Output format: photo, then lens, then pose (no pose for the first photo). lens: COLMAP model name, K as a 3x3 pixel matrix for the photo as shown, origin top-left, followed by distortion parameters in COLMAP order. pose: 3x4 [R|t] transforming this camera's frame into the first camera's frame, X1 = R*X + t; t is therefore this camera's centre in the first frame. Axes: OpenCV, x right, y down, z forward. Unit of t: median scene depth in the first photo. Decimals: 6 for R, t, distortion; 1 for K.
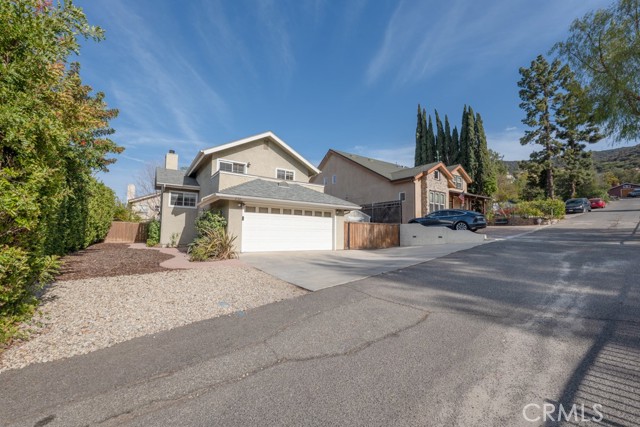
lens RADIAL K [[259.2, 0, 316.3], [0, 259.2, 214.5], [0, 0, 1]] dist [0.029846, 0.000202]
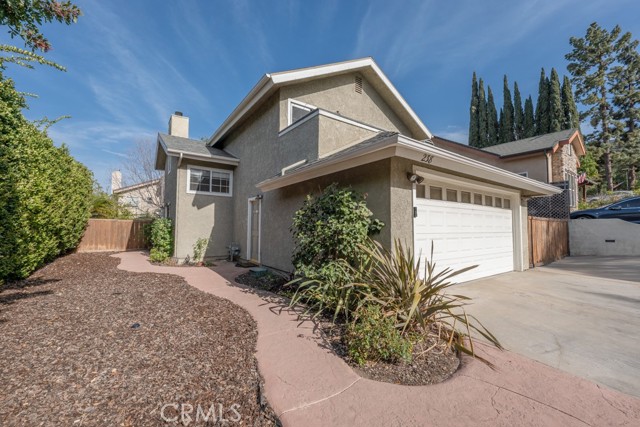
lens RADIAL K [[259.2, 0, 316.3], [0, 259.2, 214.5], [0, 0, 1]] dist [0.029846, 0.000202]
pose [[0.999286, -0.006273, 0.037265, -0.281403], [0.005388, 0.999702, 0.023802, 0.004811], [-0.037403, -0.023585, 0.999022, 0.384189]]
